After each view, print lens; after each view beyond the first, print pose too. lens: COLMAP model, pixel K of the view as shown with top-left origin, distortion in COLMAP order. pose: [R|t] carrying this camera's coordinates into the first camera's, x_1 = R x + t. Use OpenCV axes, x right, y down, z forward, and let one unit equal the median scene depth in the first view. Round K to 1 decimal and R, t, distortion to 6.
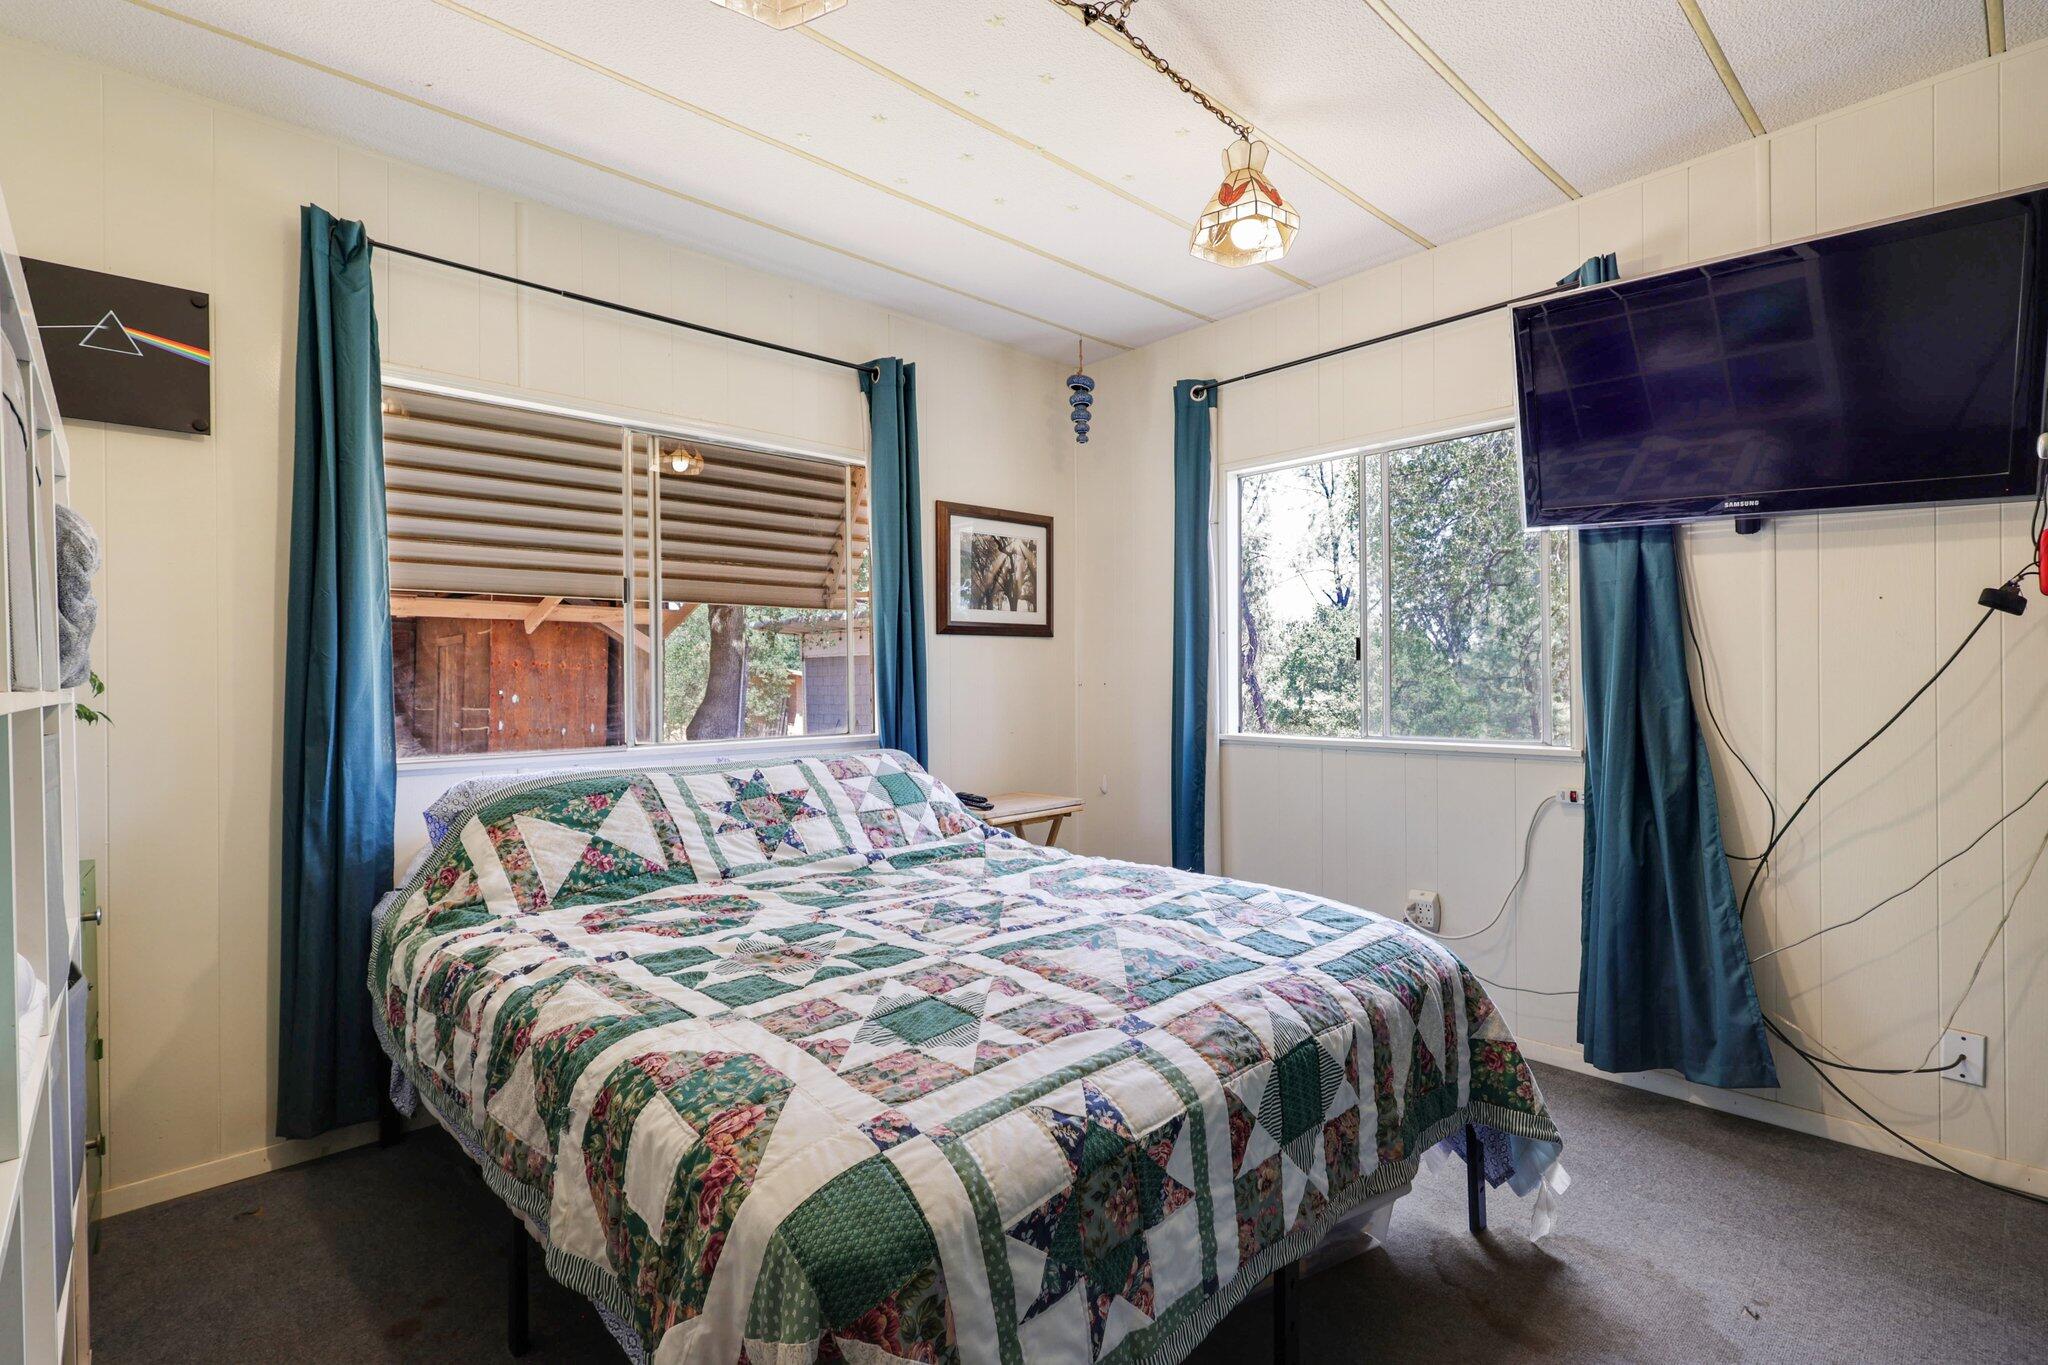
lens RADIAL K [[948.4, 0, 1020.7], [0, 948.4, 680.3], [0, 0, 1]] dist [-0.002126, 0.001546]
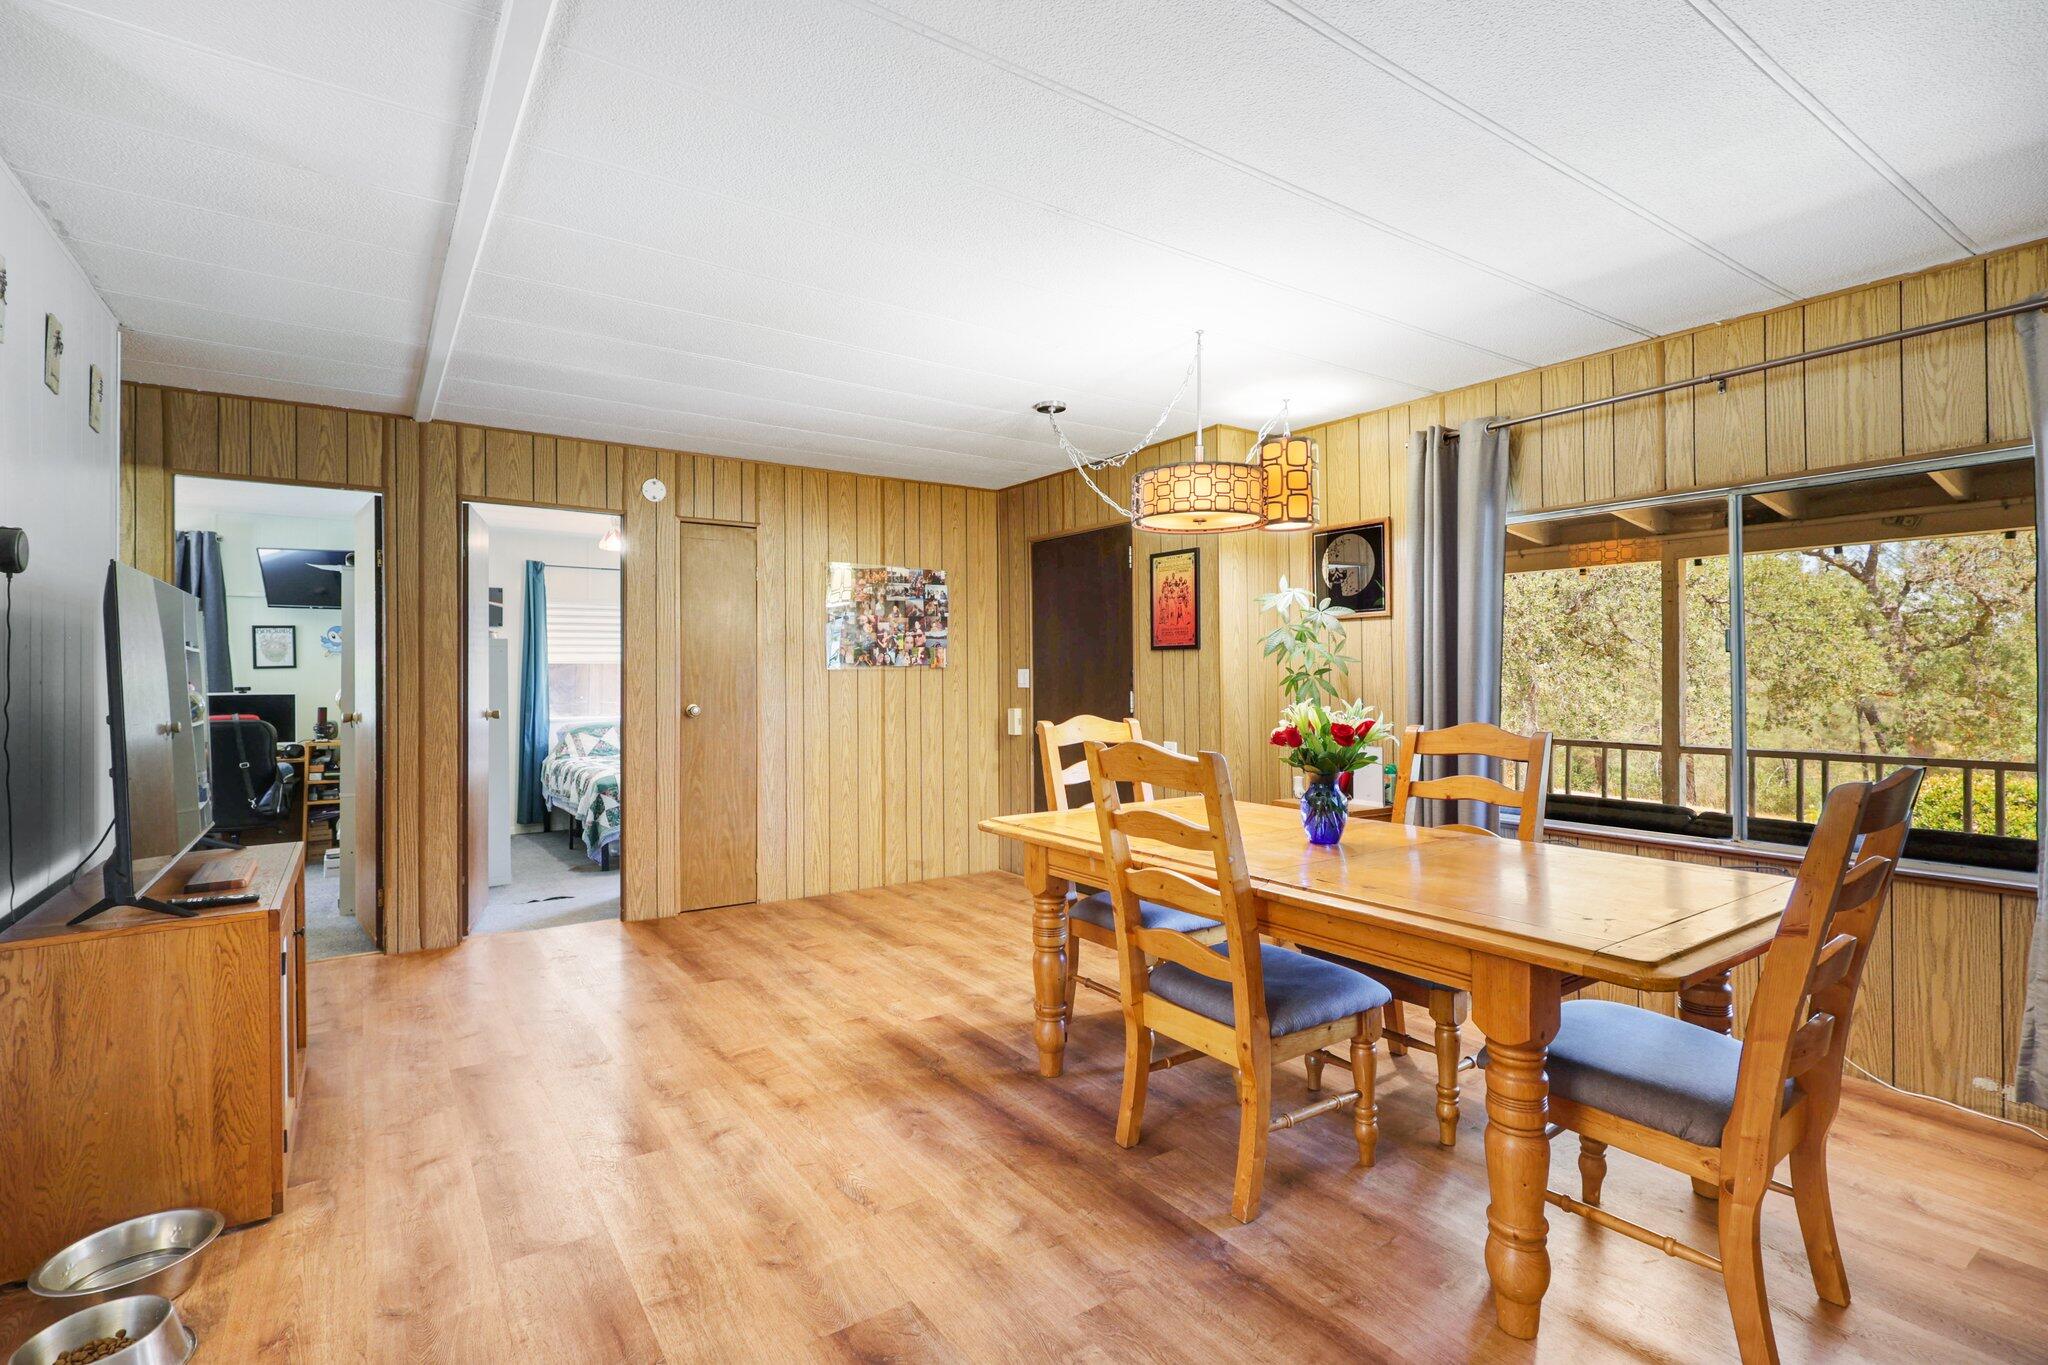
lens RADIAL K [[948.4, 0, 1021.5], [0, 948.4, 665.9], [0, 0, 1]] dist [-0.002126, 0.001546]
pose [[0.988710, 0.000355, -0.149840, 1.606506], [-0.002383, 0.999908, -0.013356, -0.063077], [0.149822, 0.013562, 0.988620, -2.223965]]
